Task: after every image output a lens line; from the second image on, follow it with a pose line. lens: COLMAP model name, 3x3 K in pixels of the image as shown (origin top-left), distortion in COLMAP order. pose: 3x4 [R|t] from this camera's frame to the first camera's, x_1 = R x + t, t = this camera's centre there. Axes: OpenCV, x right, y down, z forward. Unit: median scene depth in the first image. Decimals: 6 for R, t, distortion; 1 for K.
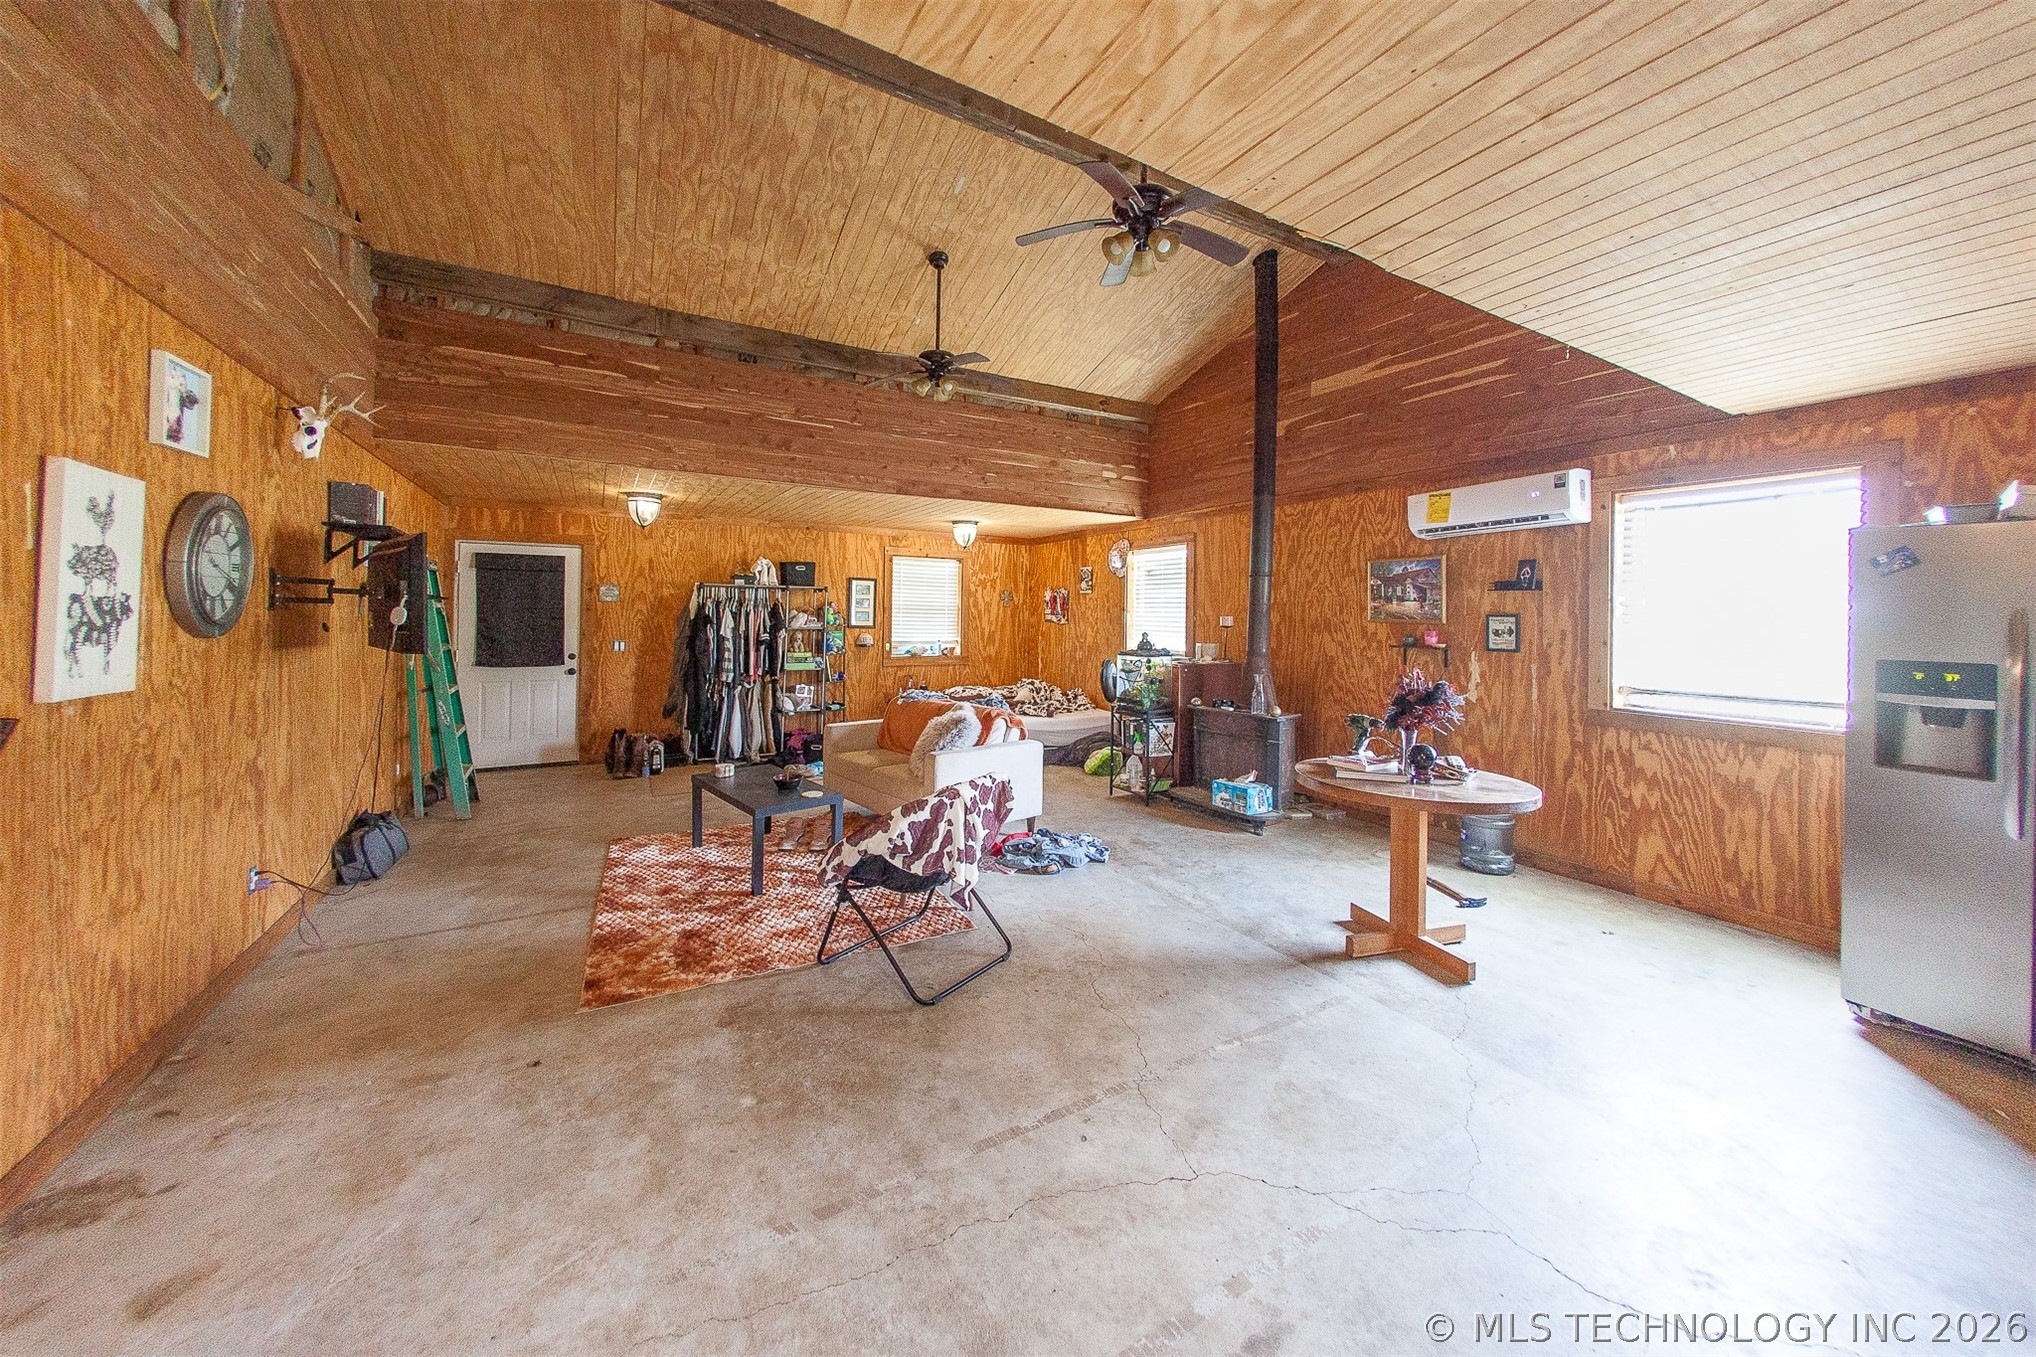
lens RADIAL K [[701.4, 0, 1017.6], [0, 701.4, 615.8], [0, 0, 1]] dist [0.000161, 0.000019]
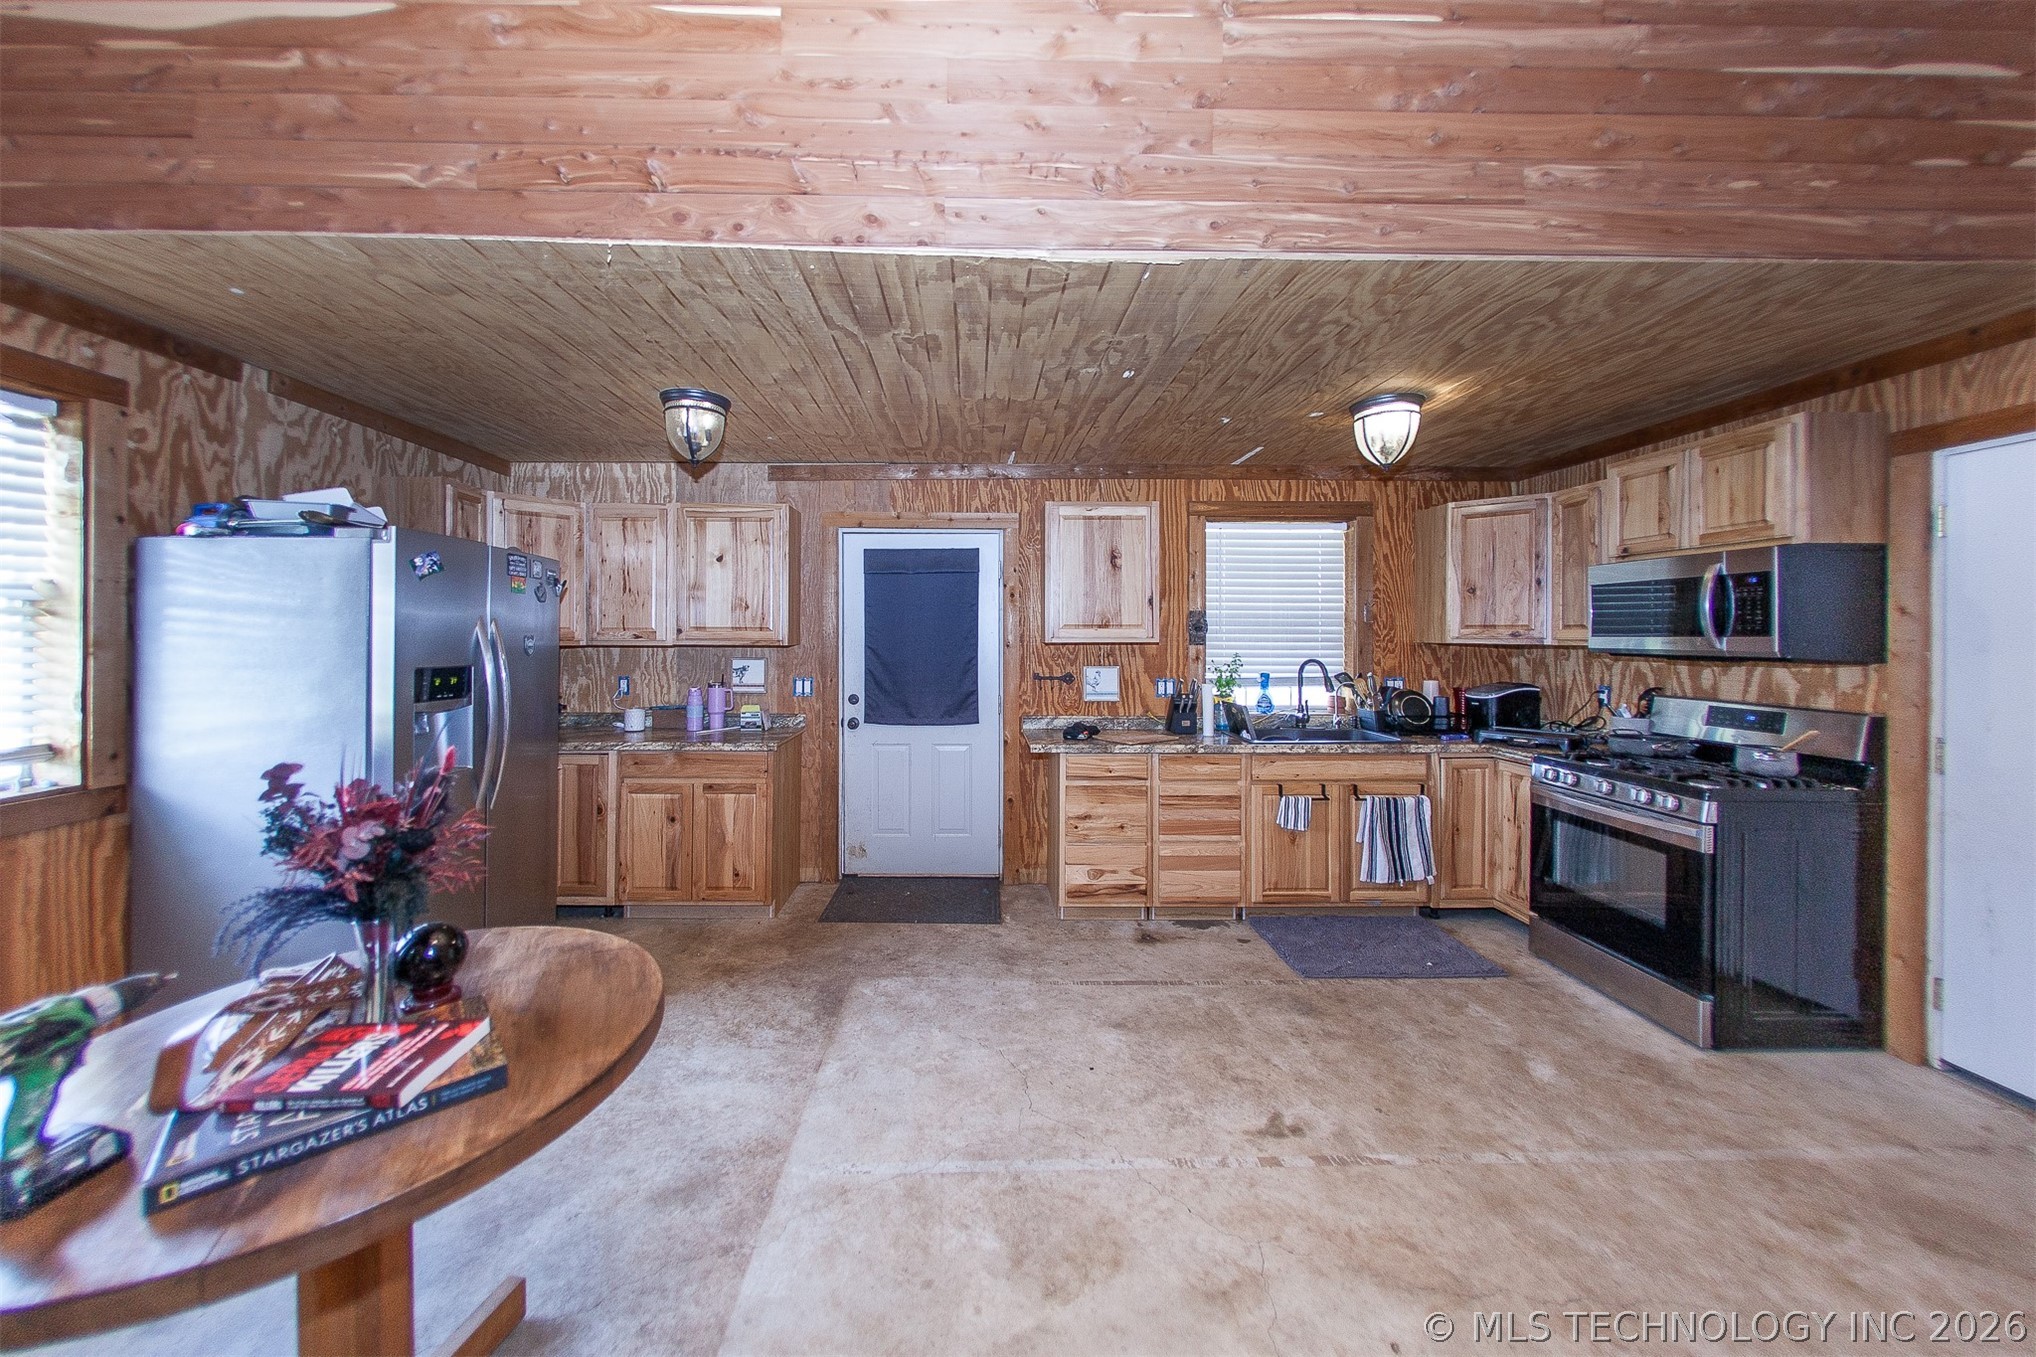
lens RADIAL K [[718.9, 0, 1002.2], [0, 718.9, 636.6], [0, 0, 1]] dist [-0.000522, -0.000099]
pose [[-0.875999, -0.017148, 0.482008, 0.046392], [-0.014369, 0.999852, 0.009456, -0.000730], [-0.482099, 0.001358, -0.876116, 0.851564]]
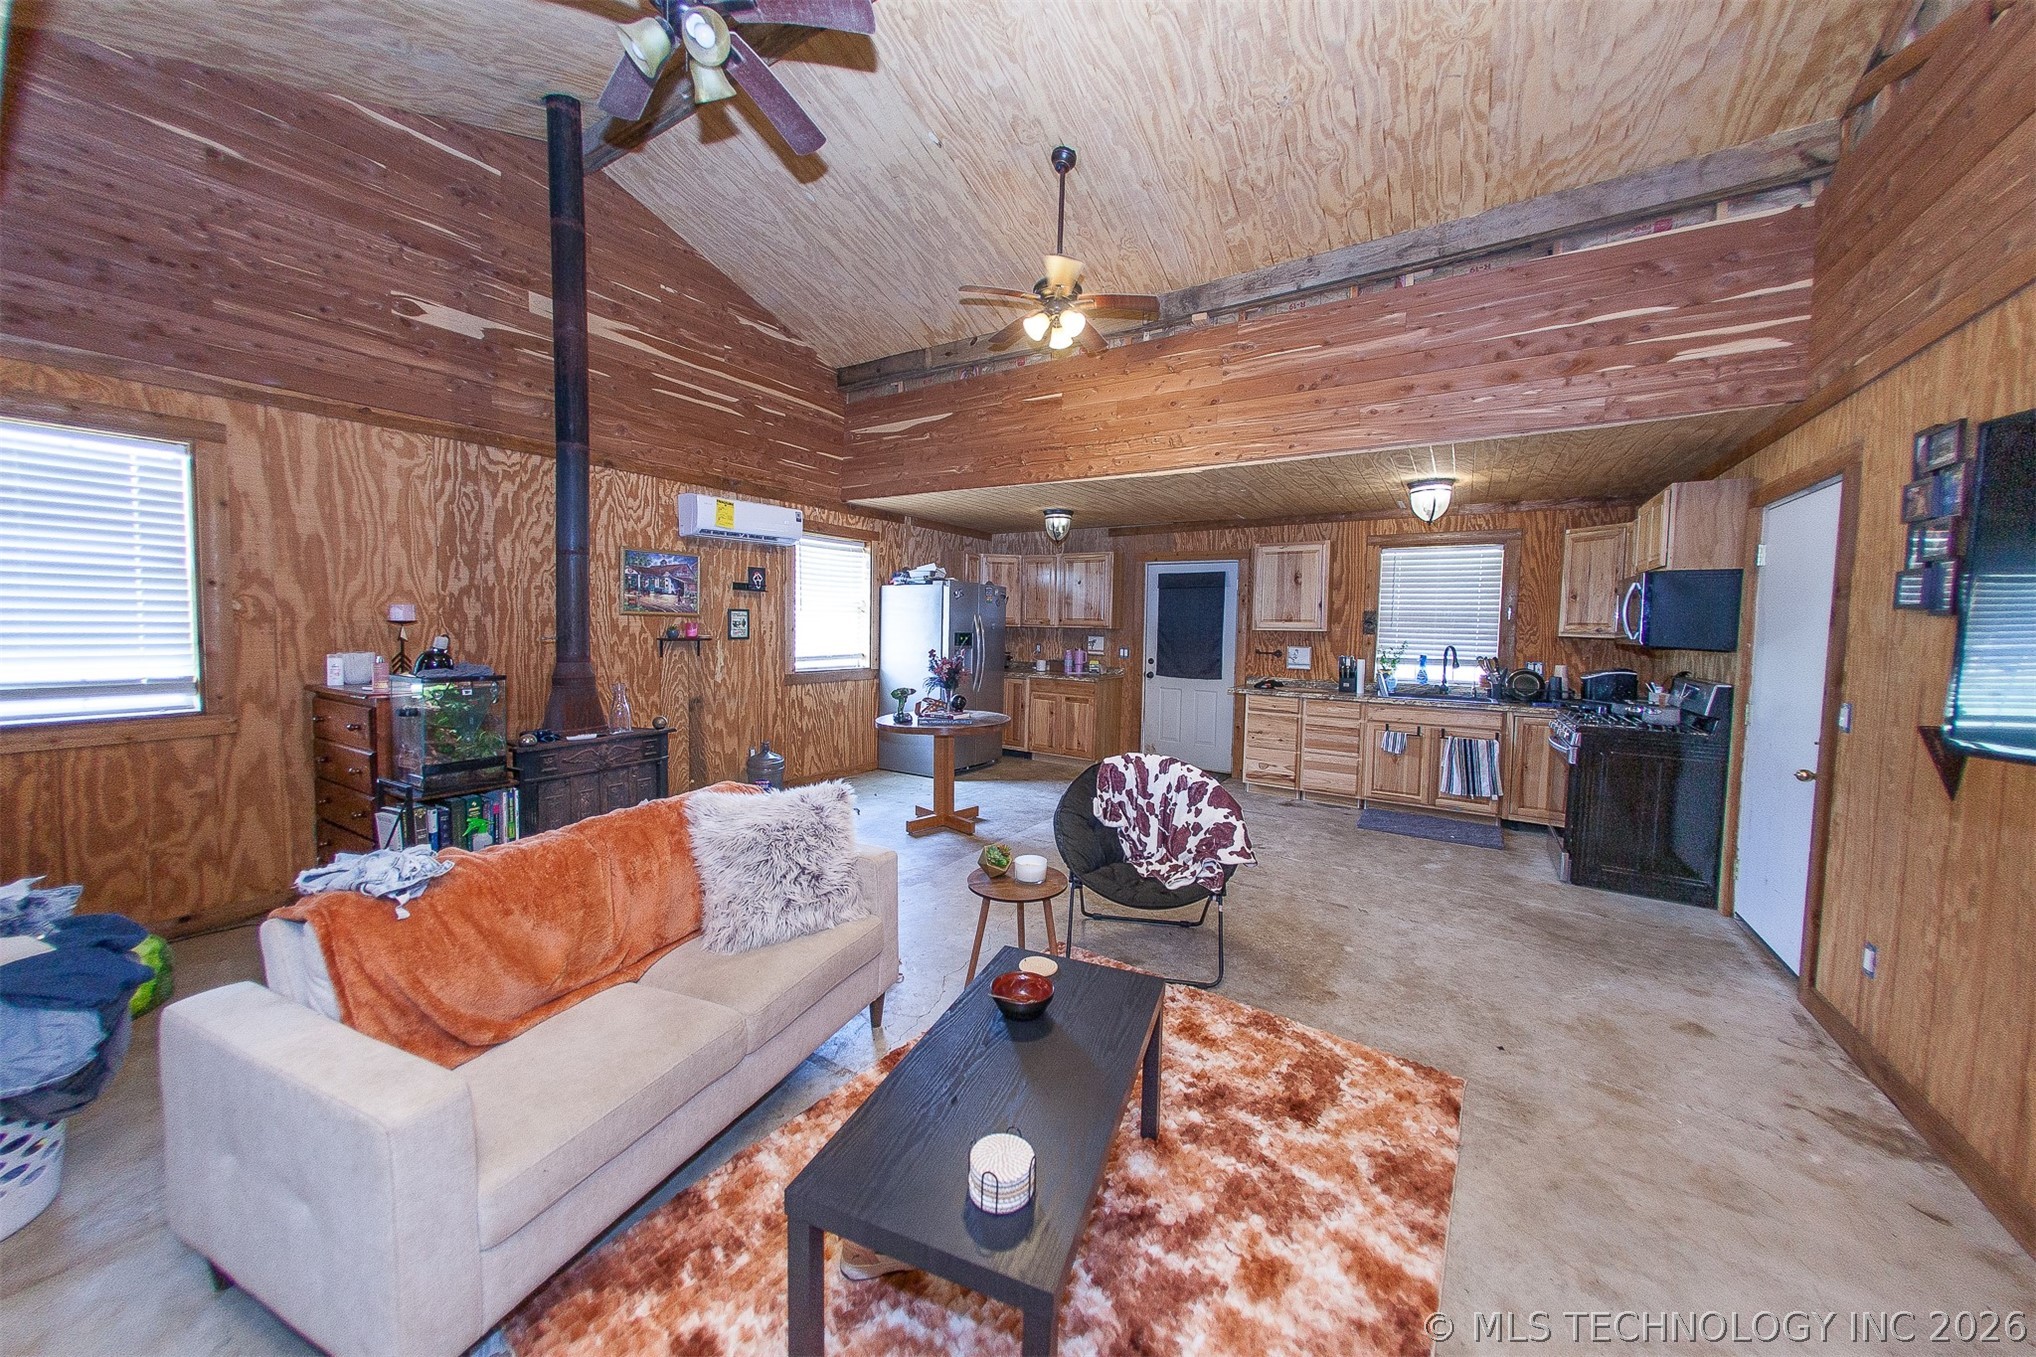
lens RADIAL K [[713.6, 0, 1018.0], [0, 713.6, 678.5], [0, 0, 1]] dist [-0.000086, -0.000033]
pose [[-0.459648, -0.092450, 0.883276, -0.675553], [-0.025728, 0.995536, 0.090811, -0.007355], [-0.887728, 0.019016, -0.459975, 1.154286]]
